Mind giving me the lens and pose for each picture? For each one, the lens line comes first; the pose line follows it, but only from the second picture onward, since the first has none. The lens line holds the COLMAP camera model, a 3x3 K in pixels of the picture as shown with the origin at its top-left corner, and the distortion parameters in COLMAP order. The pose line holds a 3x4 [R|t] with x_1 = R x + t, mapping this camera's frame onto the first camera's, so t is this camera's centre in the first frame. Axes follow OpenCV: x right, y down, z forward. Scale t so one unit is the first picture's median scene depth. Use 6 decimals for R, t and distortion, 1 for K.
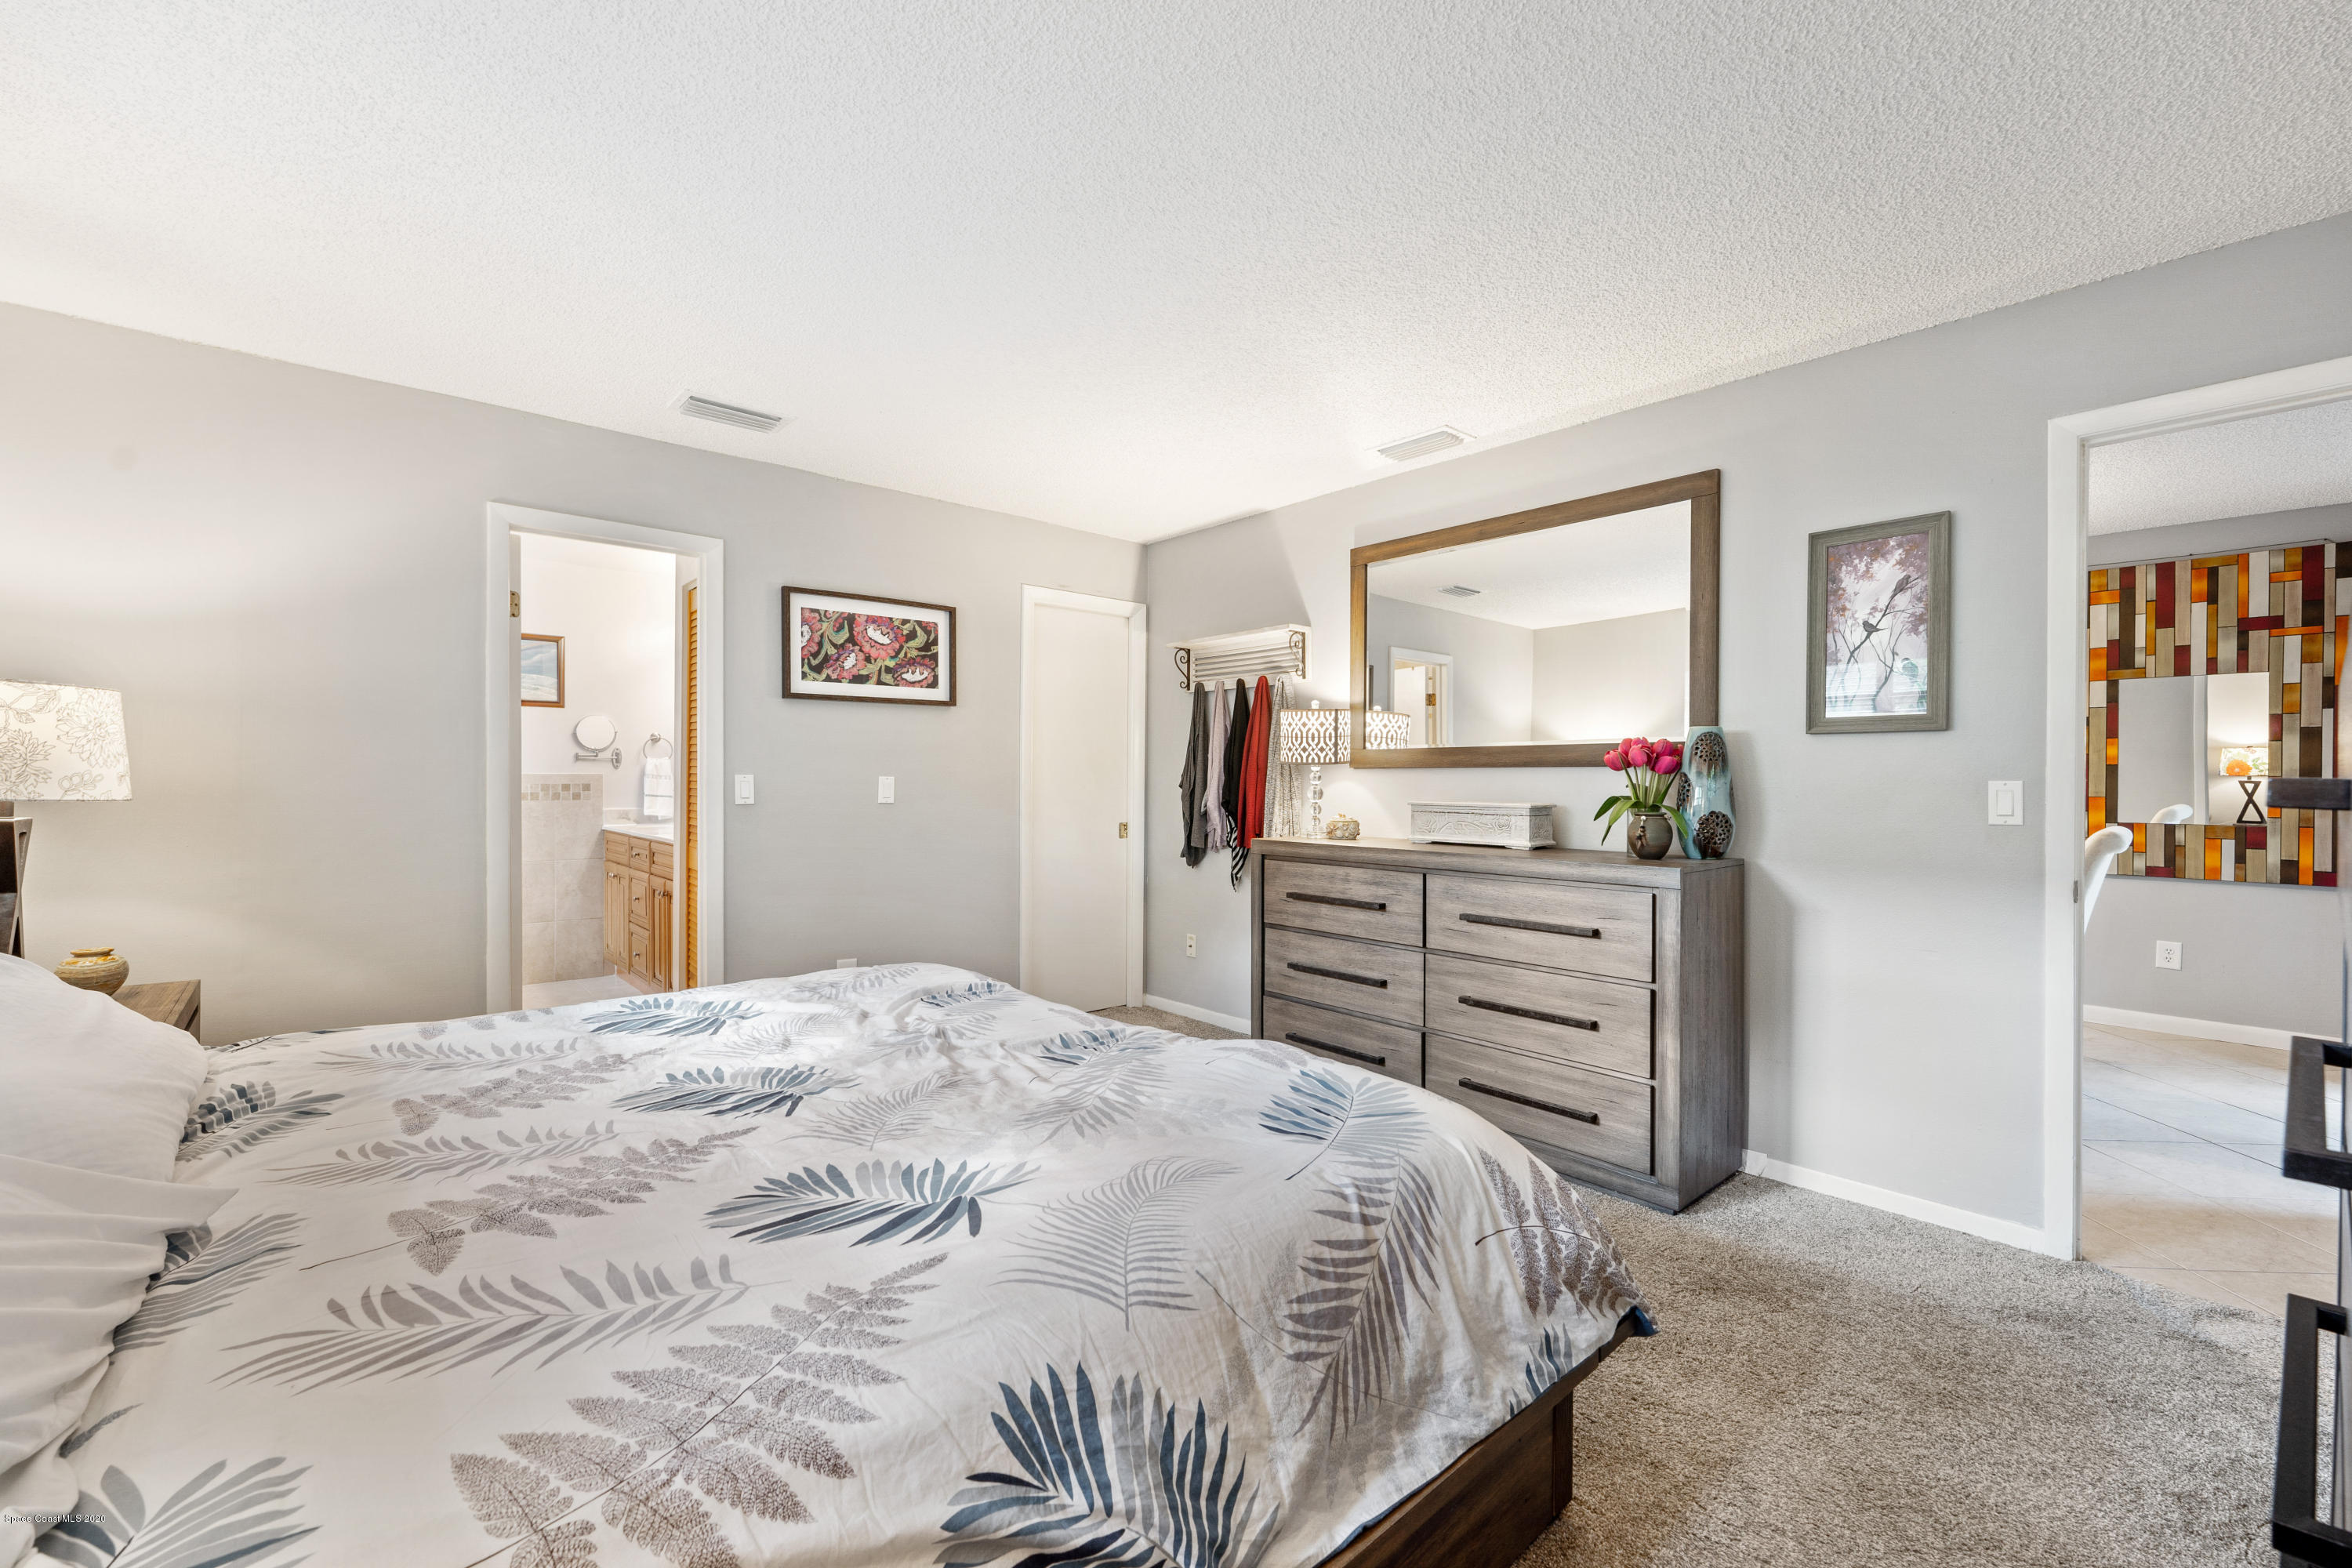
lens RADIAL K [[956.5, 0, 1189.4], [0, 956.5, 777.3], [0, 0, 1]] dist [-0.001481, 0.000973]
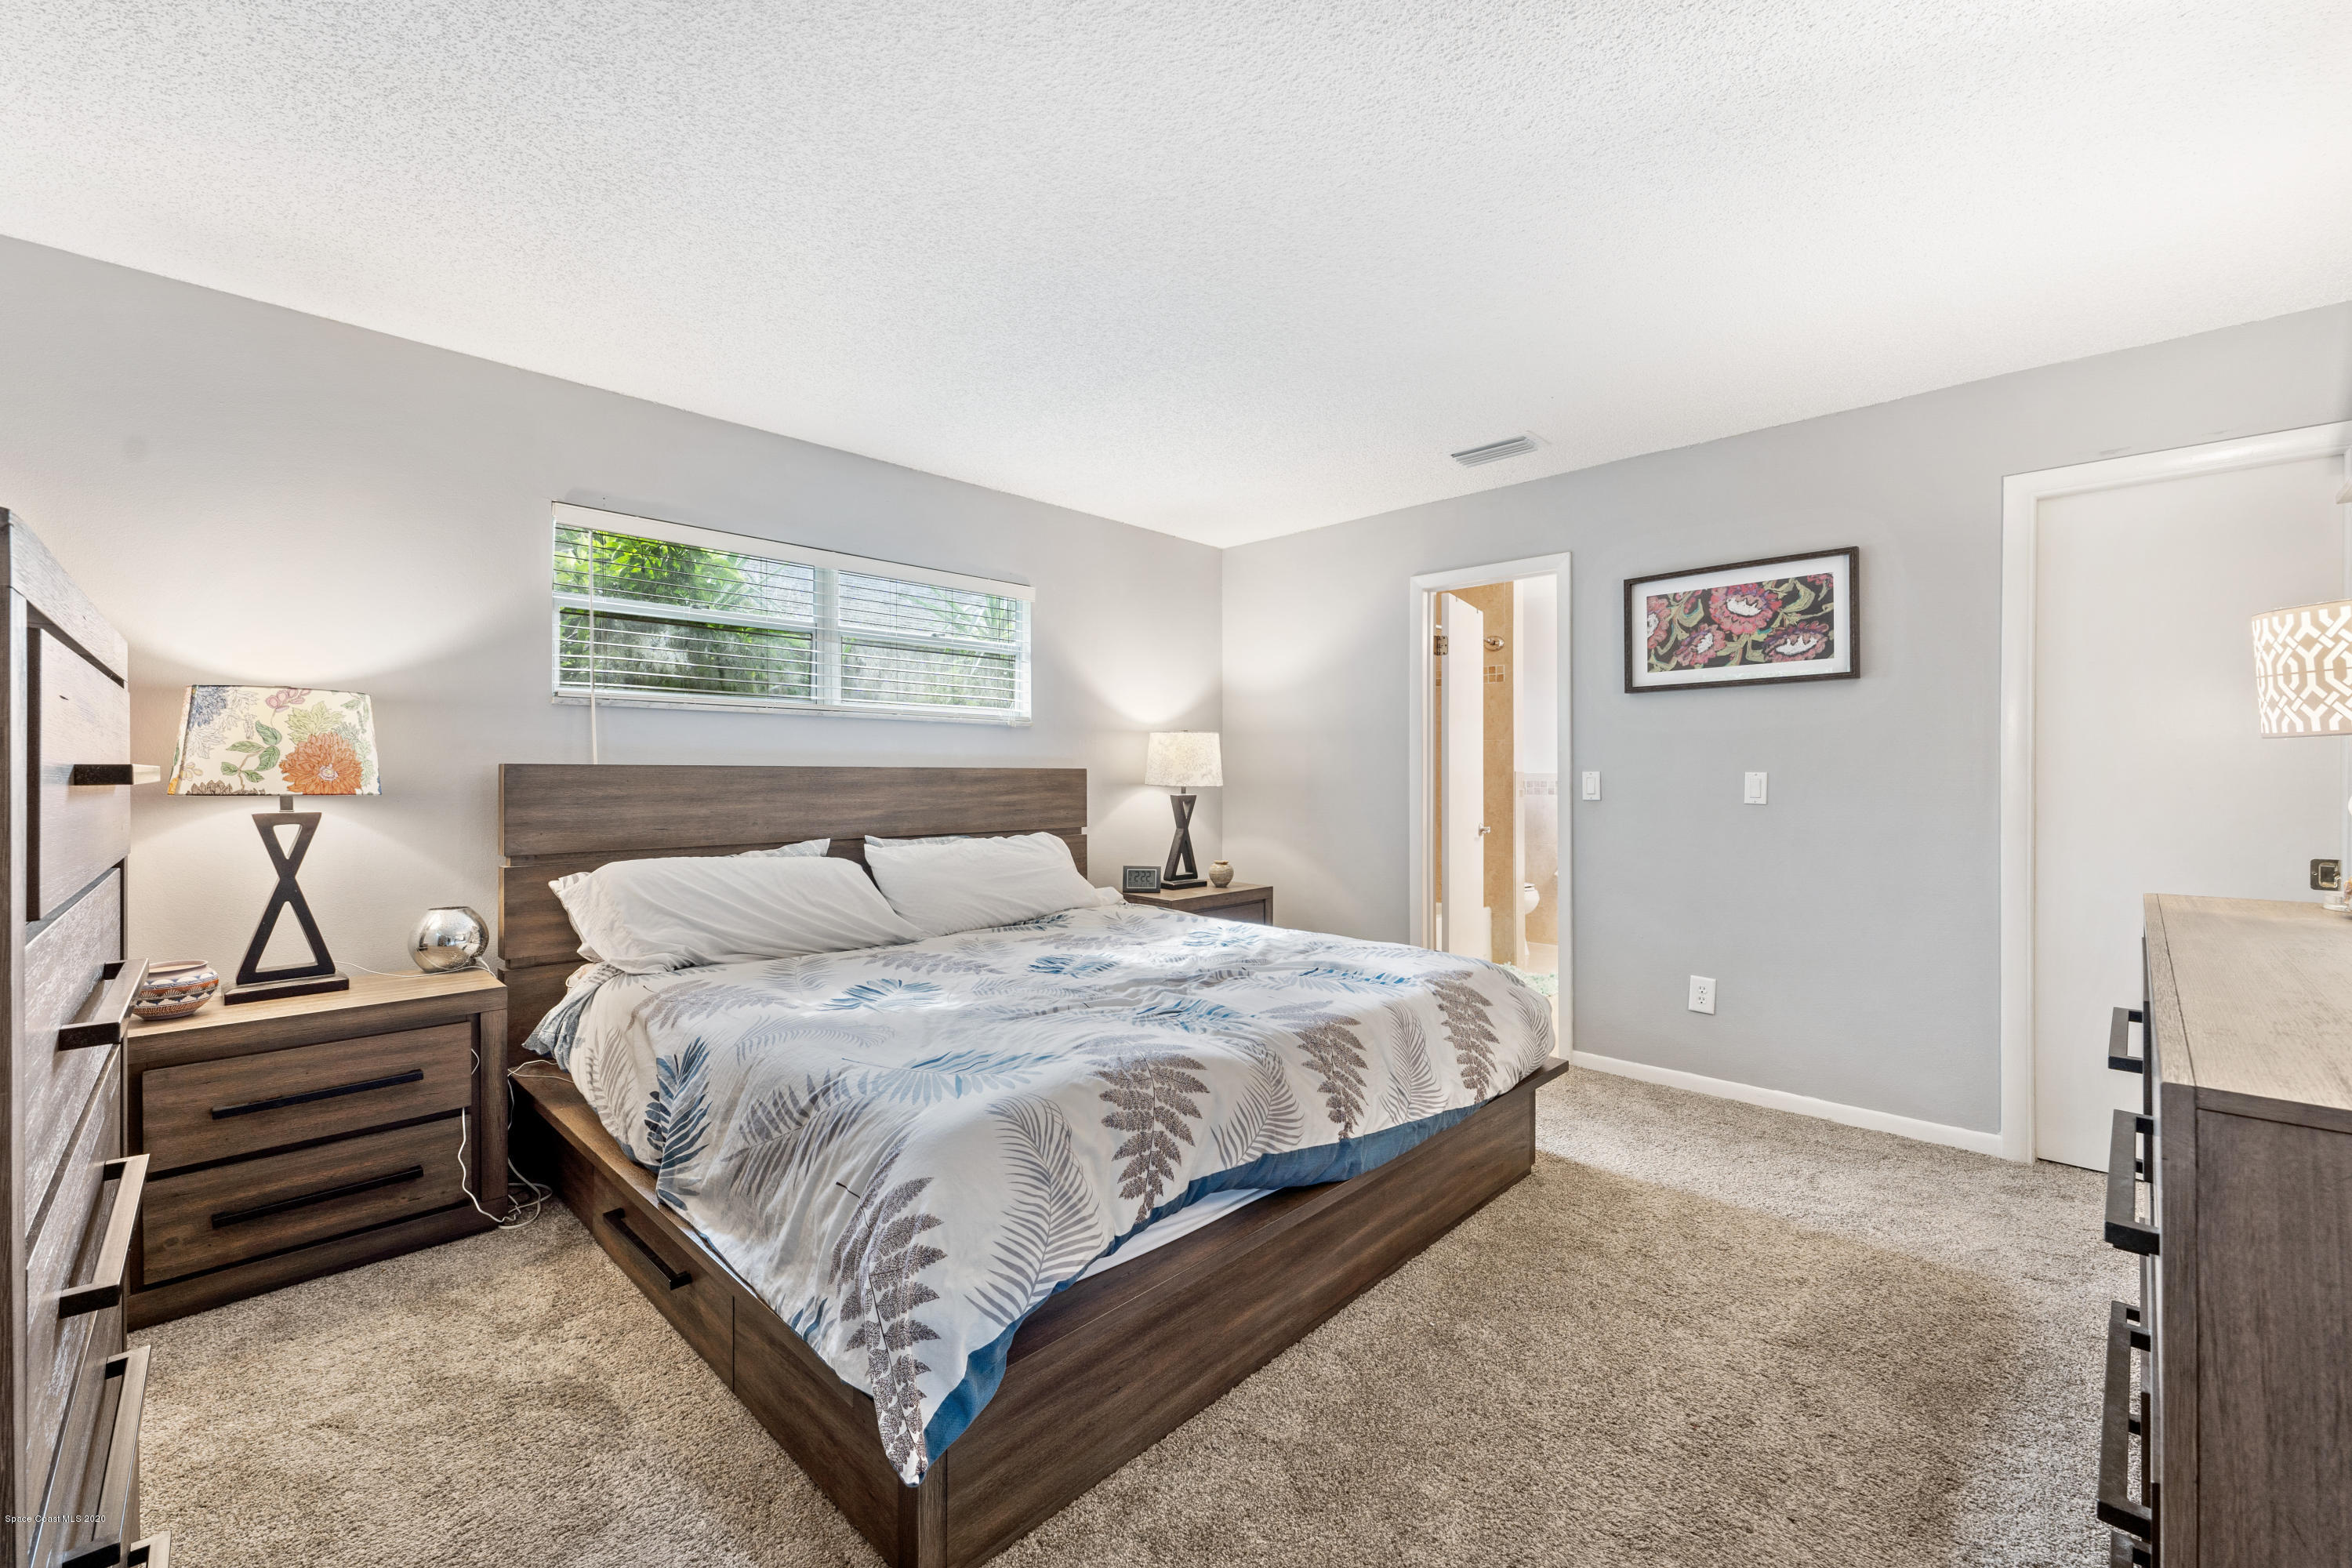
lens RADIAL K [[956.5, 0, 1185.0], [0, 956.5, 762.6], [0, 0, 1]] dist [-0.001481, 0.000973]
pose [[0.080243, -0.017255, -0.996626, 0.500226], [0.000924, 0.999851, -0.017236, 0.004955], [0.996775, 0.000462, 0.080247, 0.451179]]
